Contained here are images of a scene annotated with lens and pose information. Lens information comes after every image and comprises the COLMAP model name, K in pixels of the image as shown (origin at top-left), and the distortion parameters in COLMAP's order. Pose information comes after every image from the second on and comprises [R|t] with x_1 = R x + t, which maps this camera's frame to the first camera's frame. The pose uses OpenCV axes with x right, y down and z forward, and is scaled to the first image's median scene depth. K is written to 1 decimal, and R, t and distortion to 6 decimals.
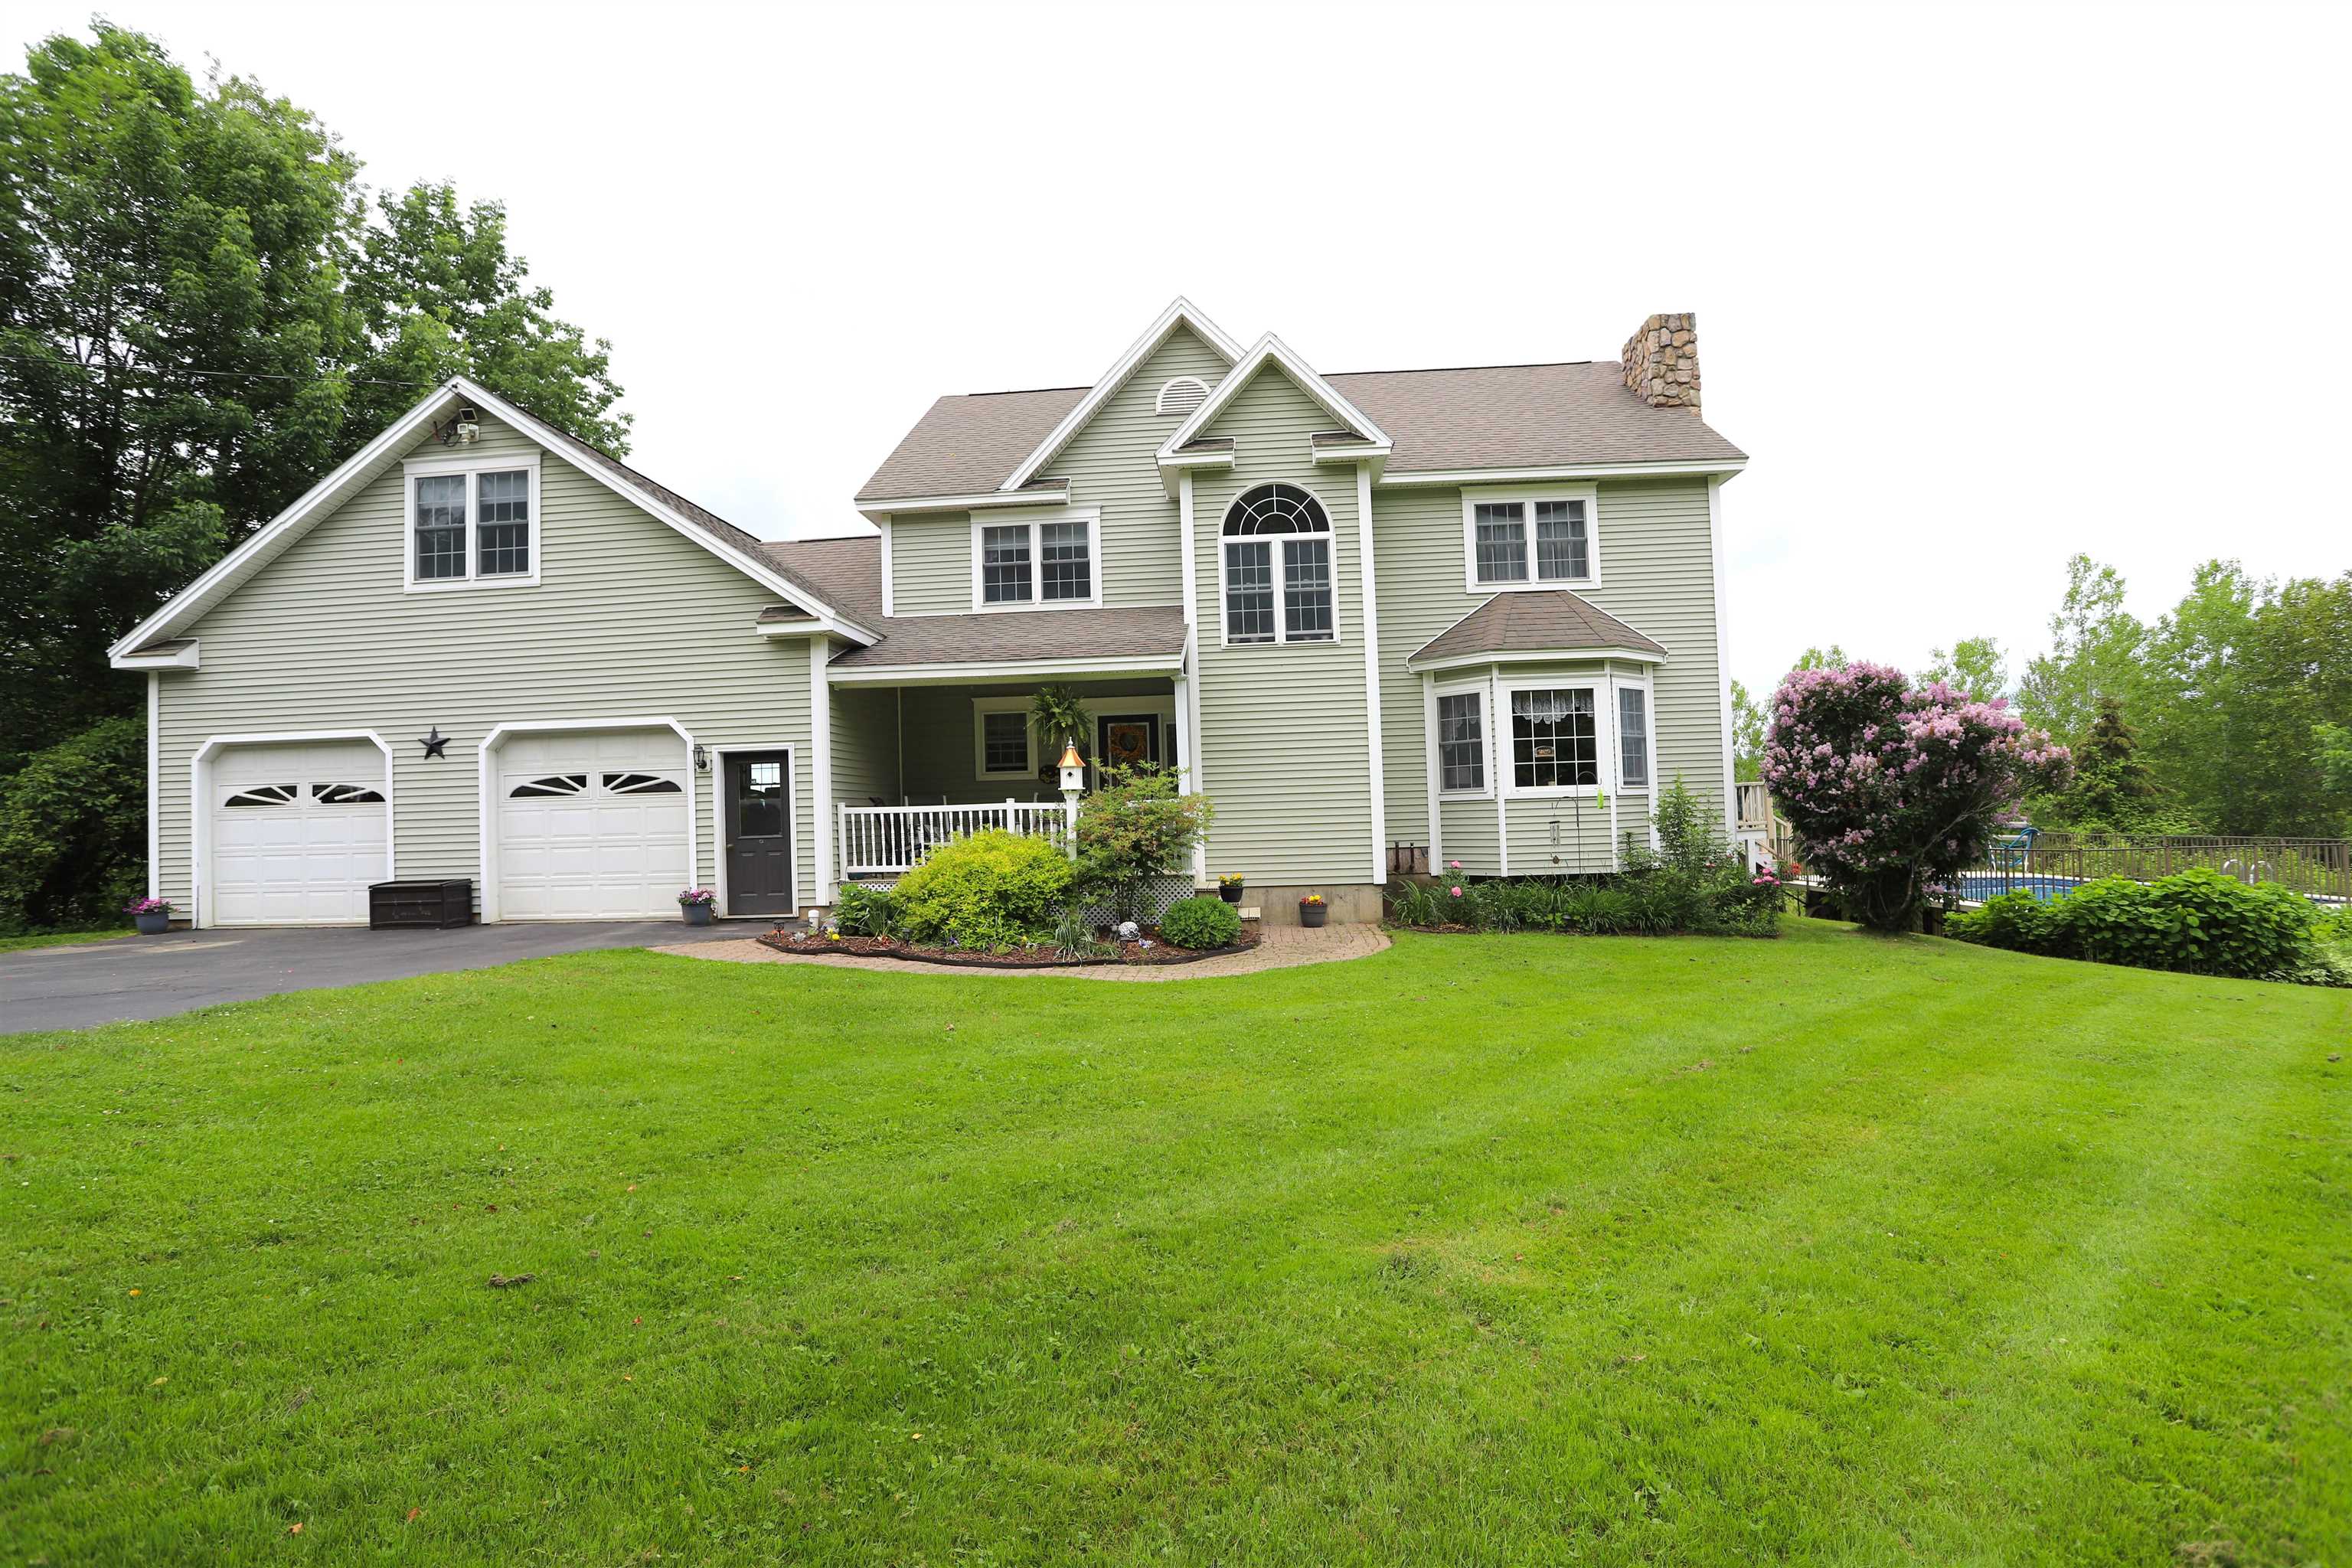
lens RADIAL K [[1144.2, 0, 1182.7], [0, 1144.2, 789.1], [0, 0, 1]] dist [-0.048256, 0.017310]
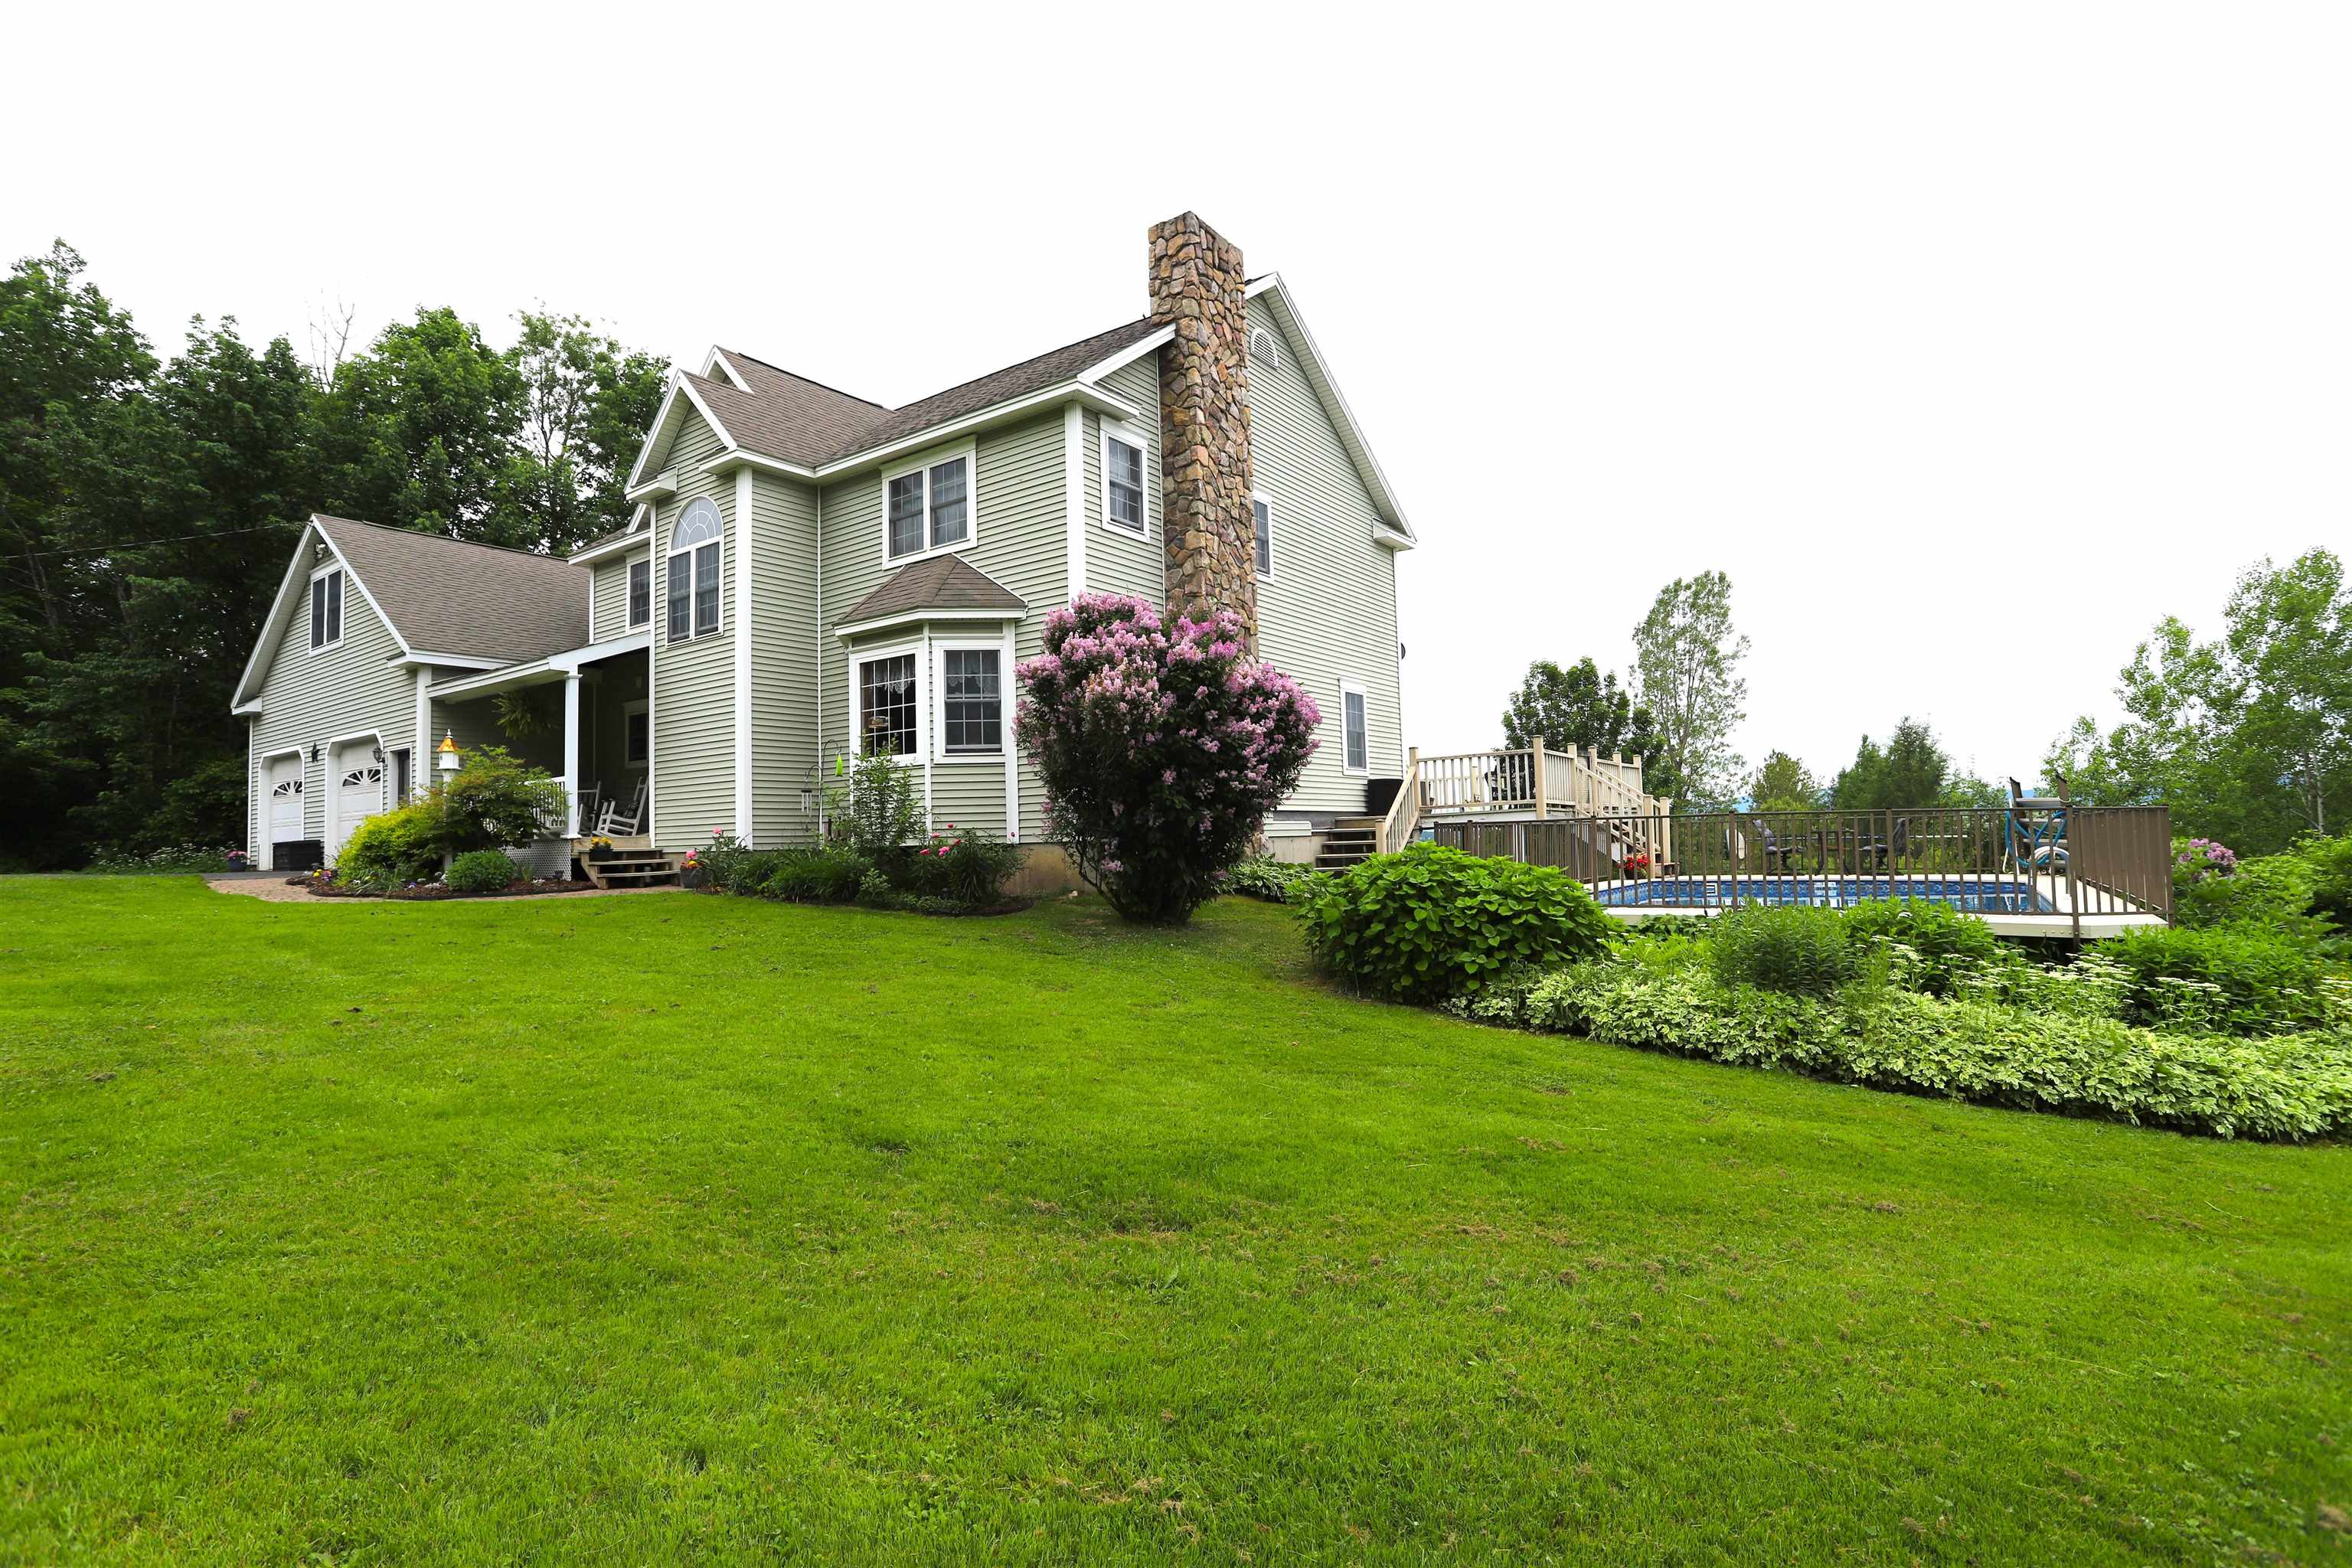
lens RADIAL K [[1144.2, 0, 1186.2], [0, 1144.2, 791.8], [0, 0, 1]] dist [-0.048256, 0.017310]
pose [[0.841753, -0.017457, -0.539581, 1.072737], [0.011325, 0.999828, -0.014679, 0.045158], [0.539745, 0.006246, 0.841806, 0.311668]]
